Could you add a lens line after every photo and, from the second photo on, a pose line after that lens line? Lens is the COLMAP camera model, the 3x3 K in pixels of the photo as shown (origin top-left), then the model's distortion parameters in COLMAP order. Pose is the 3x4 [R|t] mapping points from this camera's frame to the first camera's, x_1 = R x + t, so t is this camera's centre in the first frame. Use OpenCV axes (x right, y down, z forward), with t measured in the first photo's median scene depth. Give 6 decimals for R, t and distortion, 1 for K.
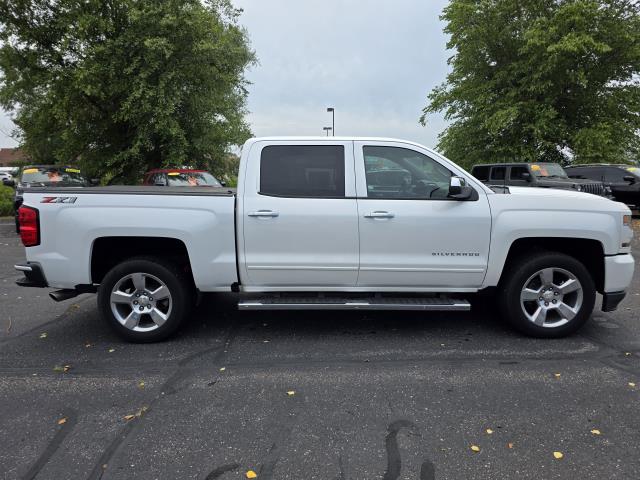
lens RADIAL K [[433.4, 0, 321.2], [0, 433.4, 235.4], [0, 0, 1]] dist [0.062848, -0.063886]
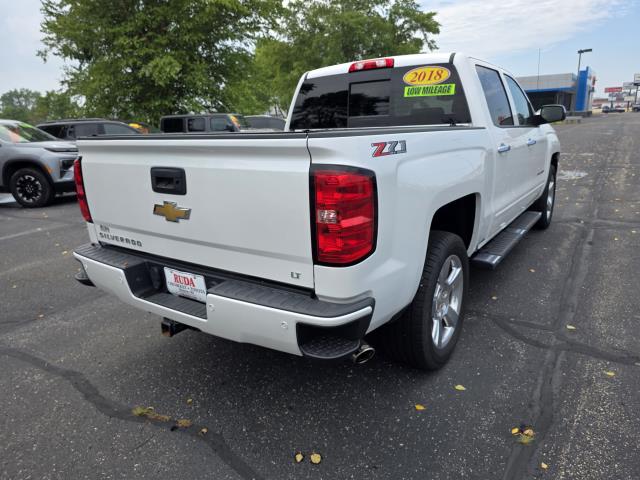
lens RADIAL K [[433.4, 0, 315.4], [0, 433.4, 236.7], [0, 0, 1]] dist [0.062848, -0.063886]
pose [[0.569438, -0.220786, 0.791829, -1.078809], [0.154054, 0.974852, 0.161032, -0.078597], [-0.807470, 0.030287, 0.589131, 0.829112]]
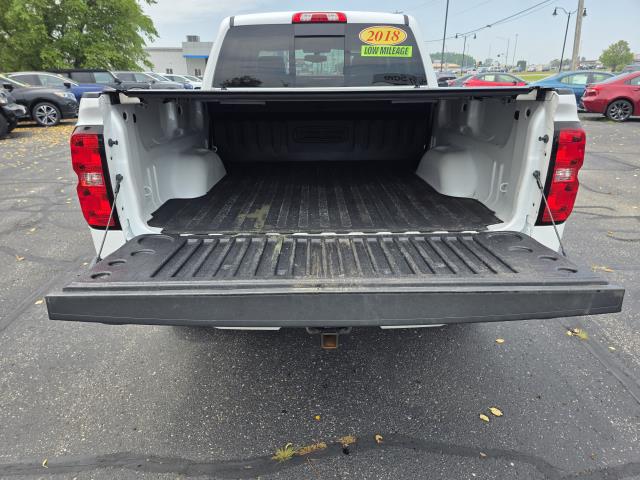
lens RADIAL K [[433.4, 0, 316.8], [0, 433.4, 245.6], [0, 0, 1]] dist [0.062848, -0.063886]
pose [[-0.018160, -0.349393, 0.936800, -1.158719], [0.156433, 0.924423, 0.347809, -0.153284], [-0.987522, 0.152863, 0.037869, 1.311677]]
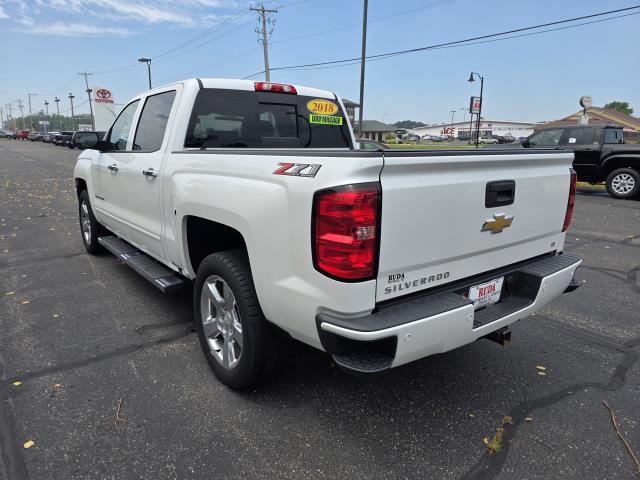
lens RADIAL K [[433.4, 0, 312.1], [0, 433.4, 240.6], [0, 0, 1]] dist [0.062848, -0.063886]
pose [[-0.612838, -0.173215, 0.770990, -1.035395], [0.112368, 0.946662, 0.302000, -0.230726], [-0.782178, 0.271712, -0.560687, 1.834580]]
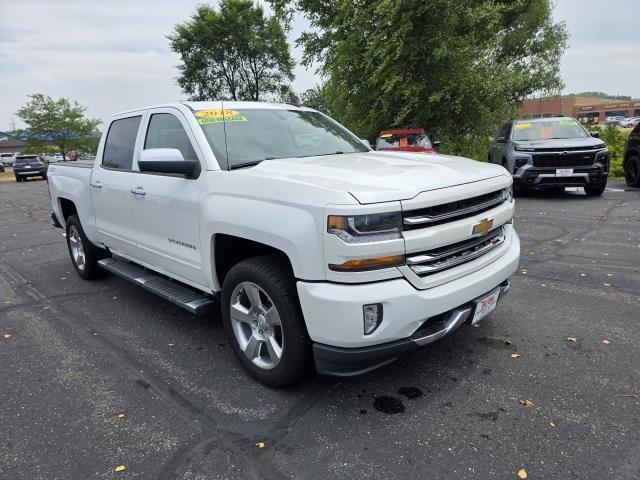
lens RADIAL K [[433.4, 0, 325.2], [0, 433.4, 235.9], [0, 0, 1]] dist [0.062848, -0.063886]
pose [[0.702118, 0.122664, -0.701415, 1.122081], [-0.057888, 0.991623, 0.115470, -0.086745], [0.709703, -0.040469, 0.703337, 0.638598]]
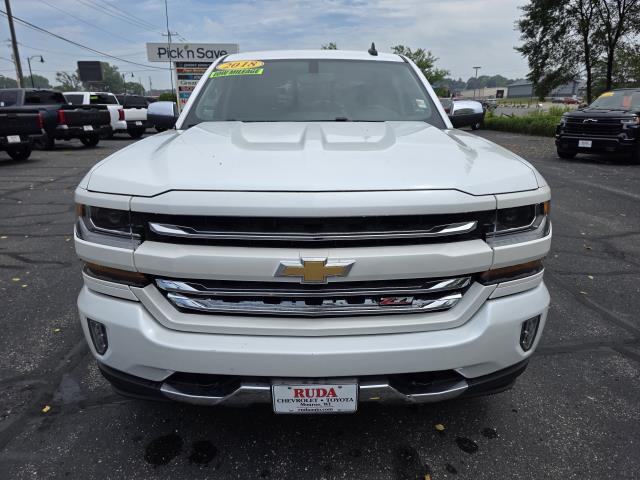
lens RADIAL K [[433.4, 0, 318.2], [0, 433.4, 240.1], [0, 0, 1]] dist [0.062848, -0.063886]
pose [[0.009993, 0.307030, -0.951647, 1.181107], [-0.145737, 0.941980, 0.302381, -0.182377], [0.989273, 0.135669, 0.054159, 1.279047]]
